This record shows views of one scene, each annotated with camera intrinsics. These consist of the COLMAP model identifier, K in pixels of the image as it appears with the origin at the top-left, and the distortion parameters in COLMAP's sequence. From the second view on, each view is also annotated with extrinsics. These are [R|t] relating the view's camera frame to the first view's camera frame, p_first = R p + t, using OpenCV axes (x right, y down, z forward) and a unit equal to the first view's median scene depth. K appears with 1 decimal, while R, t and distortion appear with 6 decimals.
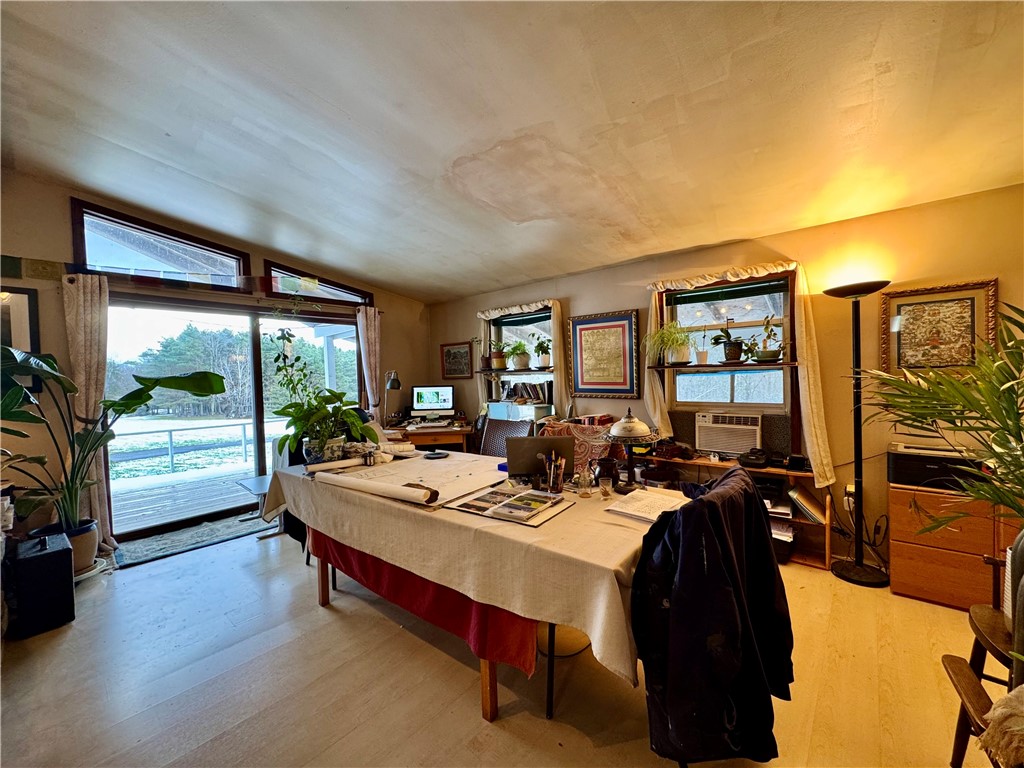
lens RADIAL K [[406.9, 0, 510.6], [0, 406.9, 383.9], [0, 0, 1]] dist [-0.004733, -0.000064]
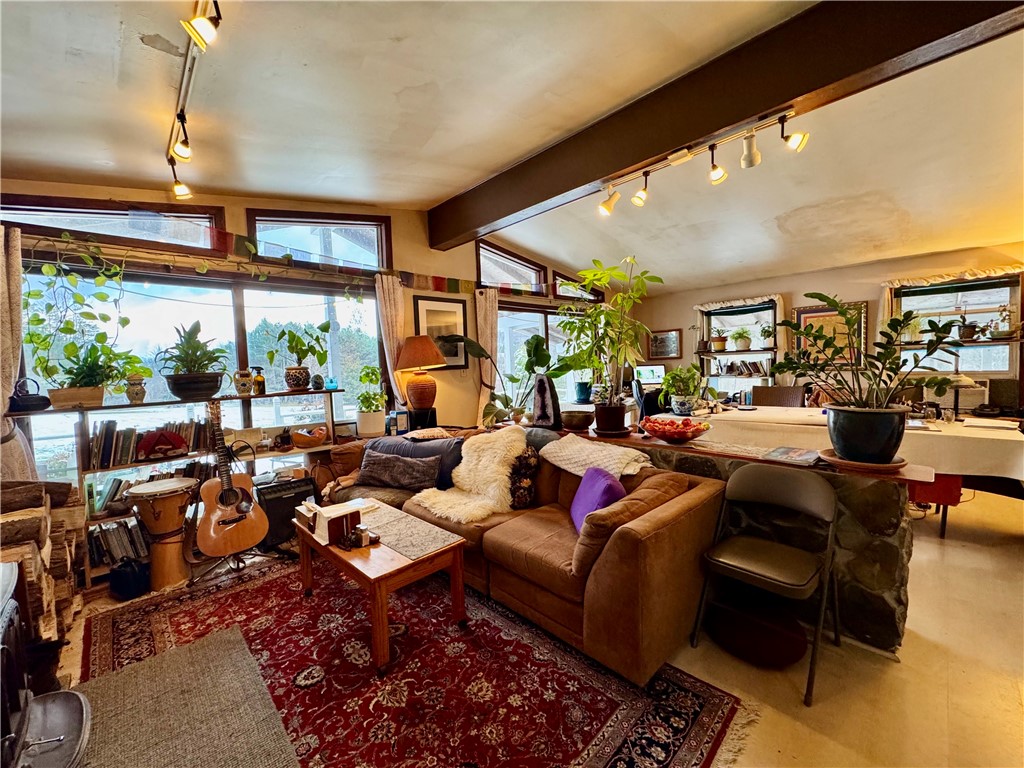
lens RADIAL K [[406.9, 0, 513.8], [0, 406.9, 381.4], [0, 0, 1]] dist [-0.004733, -0.000064]
pose [[0.994729, -0.008372, -0.102195, -0.609113], [0.010887, 0.999651, 0.024081, 0.025710], [0.101958, -0.025066, 0.994473, -0.363229]]
